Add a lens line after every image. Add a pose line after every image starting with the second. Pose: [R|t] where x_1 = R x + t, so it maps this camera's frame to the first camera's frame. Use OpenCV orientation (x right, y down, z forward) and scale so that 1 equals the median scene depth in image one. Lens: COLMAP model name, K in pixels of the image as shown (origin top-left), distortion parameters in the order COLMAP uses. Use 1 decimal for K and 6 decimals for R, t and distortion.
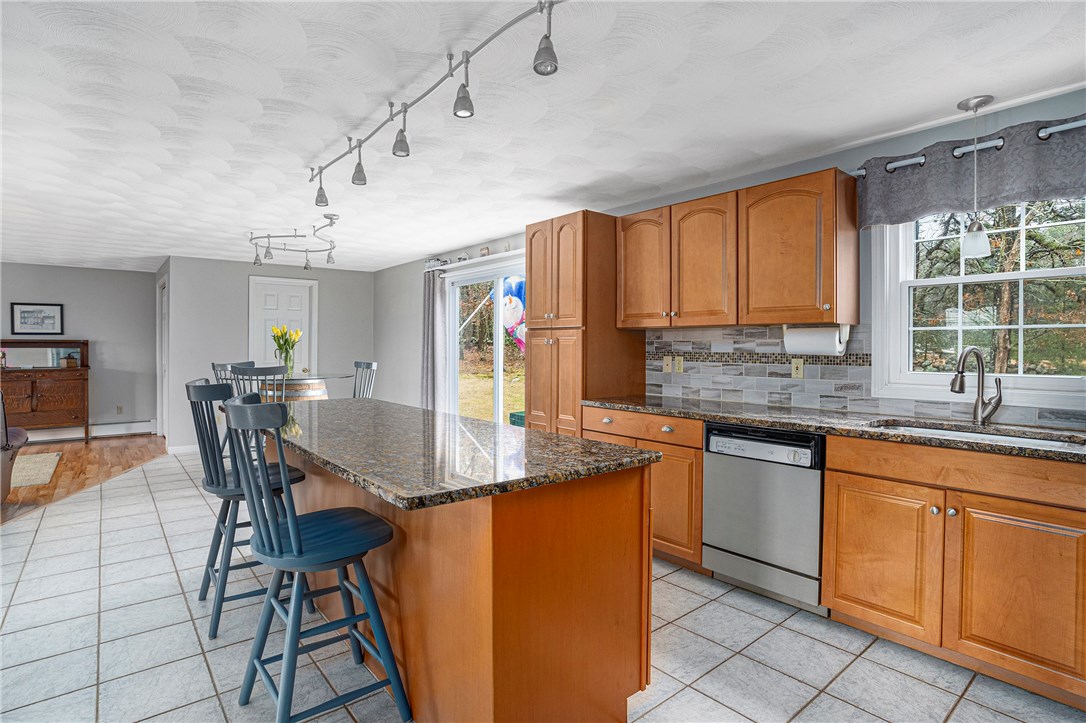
lens RADIAL K [[550.7, 0, 540.9], [0, 550.7, 350.8], [0, 0, 1]] dist [-0.078100, 0.034182]
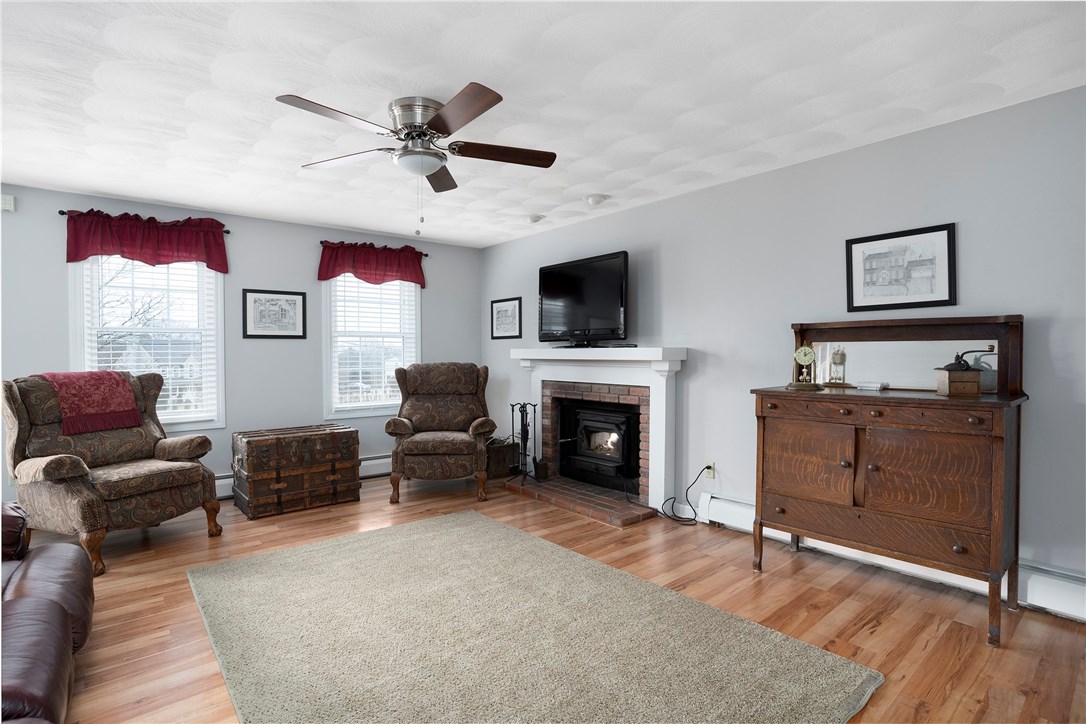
lens RADIAL K [[537.5, 0, 539.7], [0, 537.5, 356.9], [0, 0, 1]] dist [-0.074039, 0.031897]
pose [[0.012359, 0.006827, -0.999900, -1.238036], [-0.002668, 0.999973, 0.006795, 0.010877], [0.999920, 0.002583, 0.012377, 1.607667]]
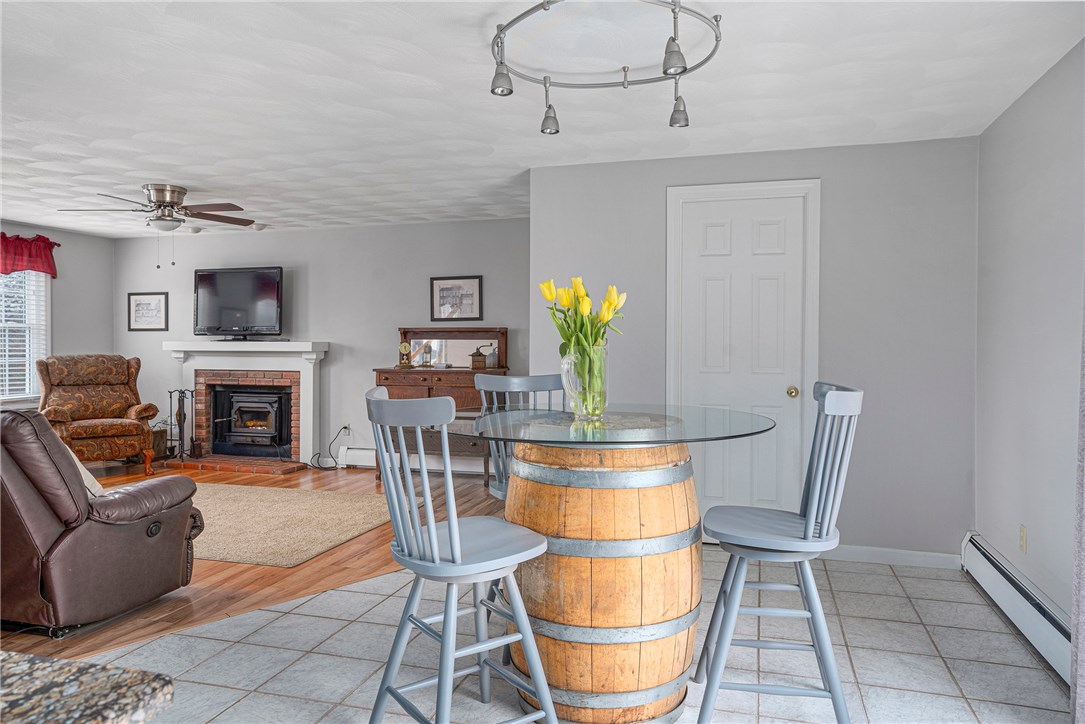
lens RADIAL K [[756.3, 0, 537.5], [0, 756.3, 346.3], [0, 0, 1]] dist [-0.003366, 0.005587]
pose [[0.559085, 0.008059, -0.829071, -0.114237], [-0.004712, 0.999967, 0.006543, -0.007759], [0.829097, 0.000248, 0.559105, 1.171997]]
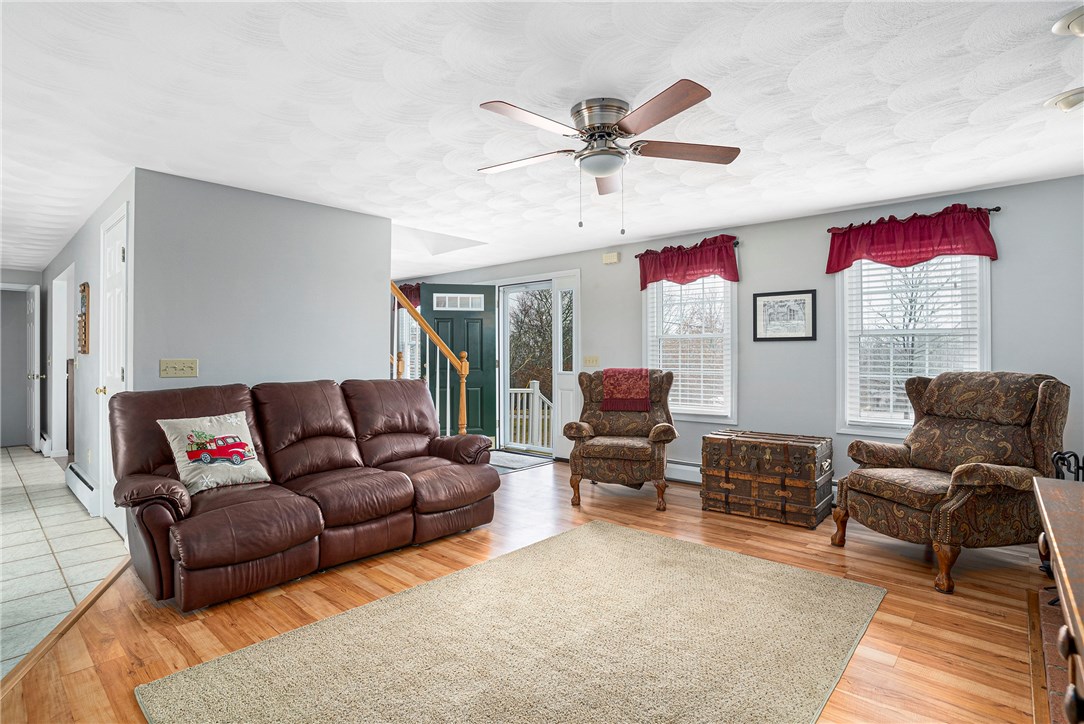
lens RADIAL K [[549.7, 0, 539.9], [0, 549.7, 351.3], [0, 0, 1]] dist [-0.078100, 0.034182]
pose [[-0.987496, -0.005093, -0.157563, -1.839104], [-0.005008, 0.999987, -0.000933, 0.004377], [0.157566, -0.000133, -0.987509, 2.236270]]
